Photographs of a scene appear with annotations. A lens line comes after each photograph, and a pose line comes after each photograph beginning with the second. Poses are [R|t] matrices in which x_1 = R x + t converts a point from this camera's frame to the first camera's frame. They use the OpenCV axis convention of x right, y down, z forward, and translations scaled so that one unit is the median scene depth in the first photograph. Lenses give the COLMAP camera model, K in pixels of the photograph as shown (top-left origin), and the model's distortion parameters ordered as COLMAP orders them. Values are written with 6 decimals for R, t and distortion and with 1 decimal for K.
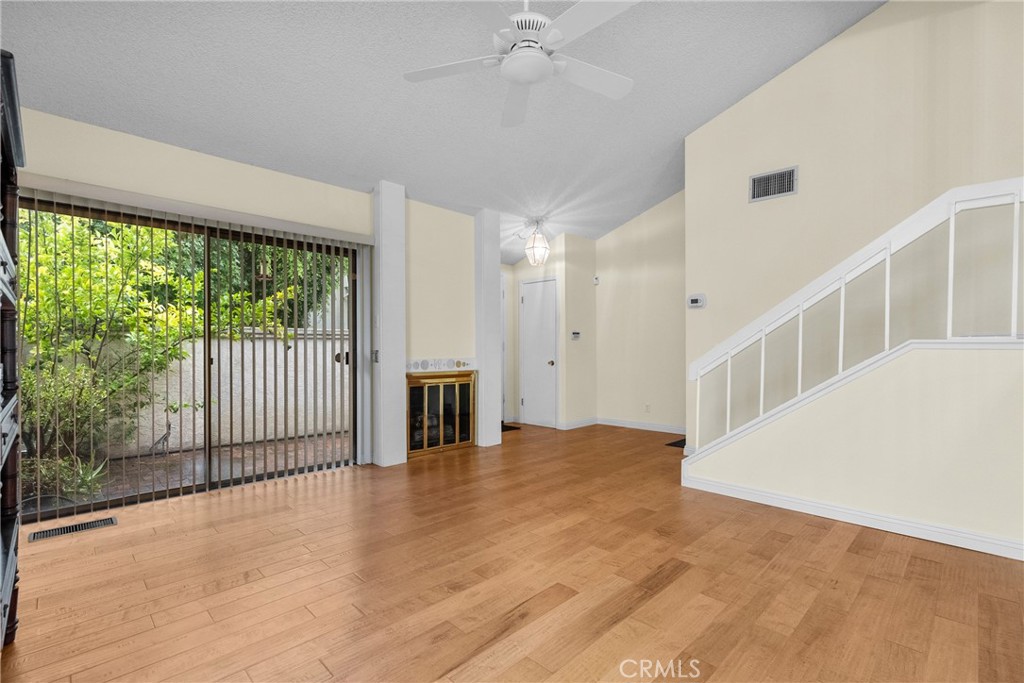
lens RADIAL K [[466.9, 0, 510.5], [0, 466.9, 347.6], [0, 0, 1]] dist [-0.001729, -0.000199]
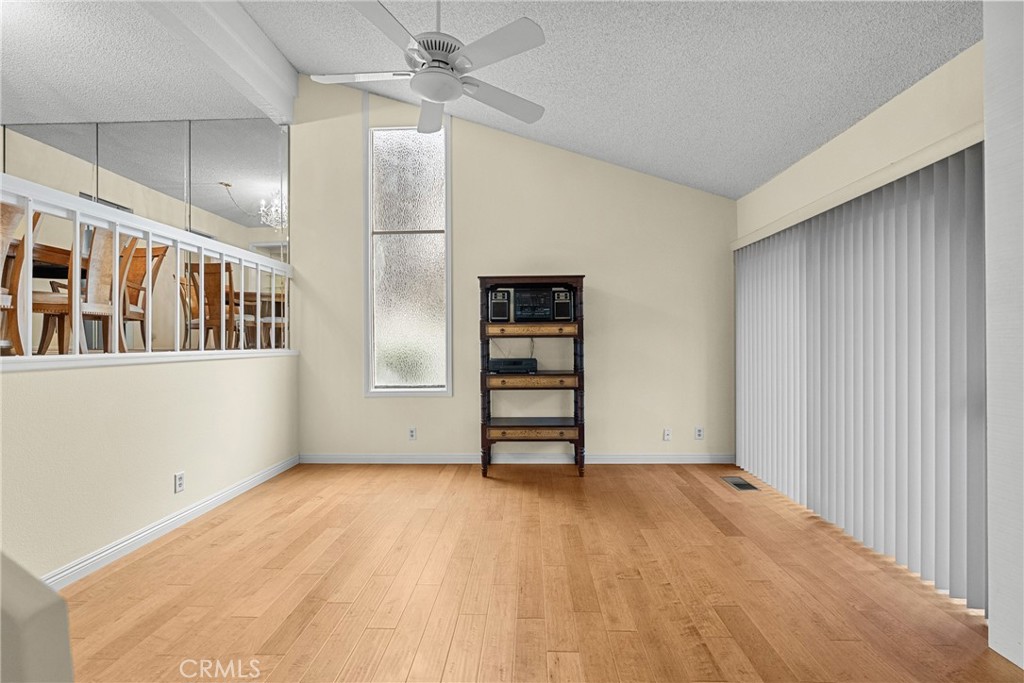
lens RADIAL K [[464.9, 0, 516.3], [0, 464.9, 342.7], [0, 0, 1]] dist [-0.002756, 0.000593]
pose [[-0.722681, 0.003685, -0.691171, 0.469927], [0.008364, 0.999959, -0.003414, -0.033508], [0.691131, -0.008249, -0.722683, 1.429125]]
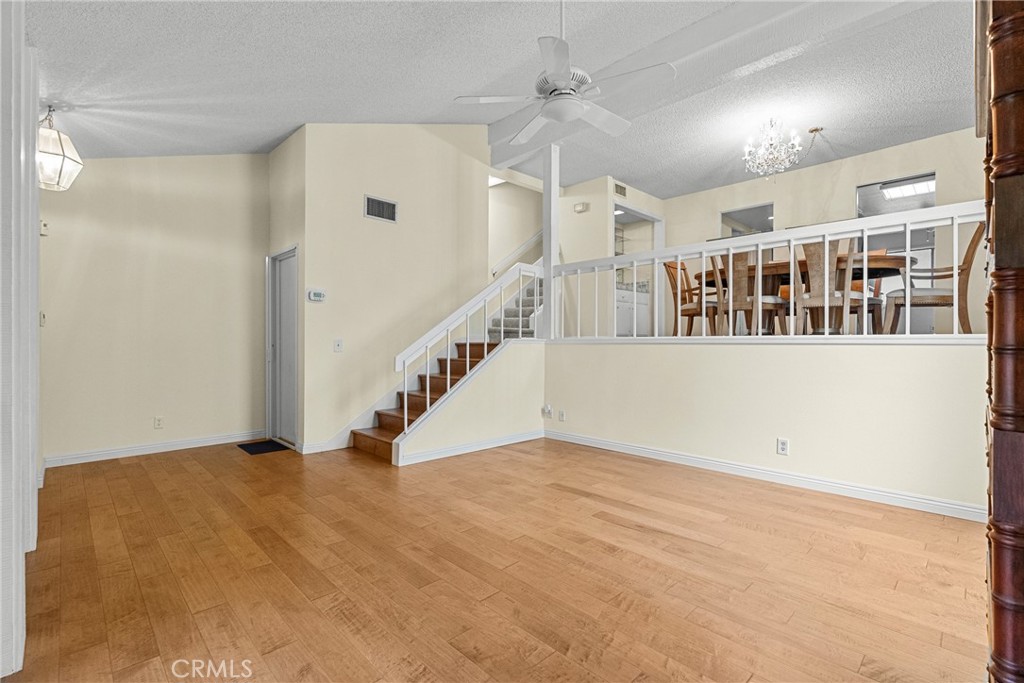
lens RADIAL K [[464.9, 0, 516.3], [0, 464.9, 342.7], [0, 0, 1]] dist [-0.002756, 0.000593]
pose [[0.000929, -0.002158, 0.999997, -0.897067], [-0.006178, 0.999979, 0.002164, -0.004153], [-0.999980, -0.006180, 0.000916, 0.869041]]
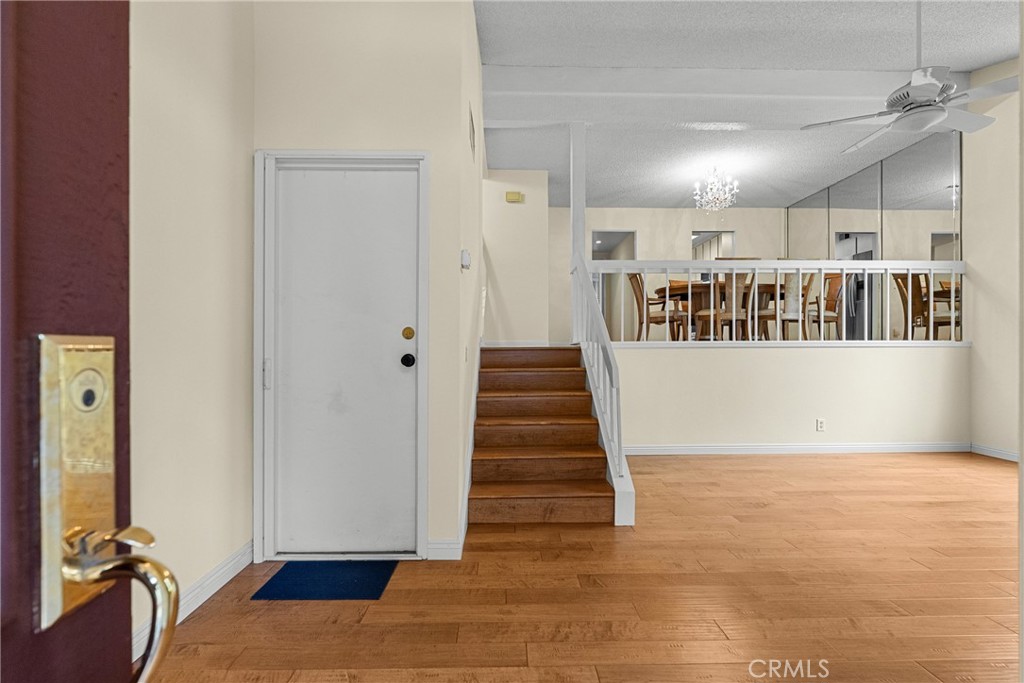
lens RADIAL K [[466.9, 0, 510.5], [0, 466.9, 347.6], [0, 0, 1]] dist [-0.001729, -0.000199]
pose [[-0.730472, 0.002955, 0.682936, -0.012140], [-0.000914, 0.999986, -0.005304, 0.009143], [-0.682942, -0.004499, -0.730459, 2.057567]]
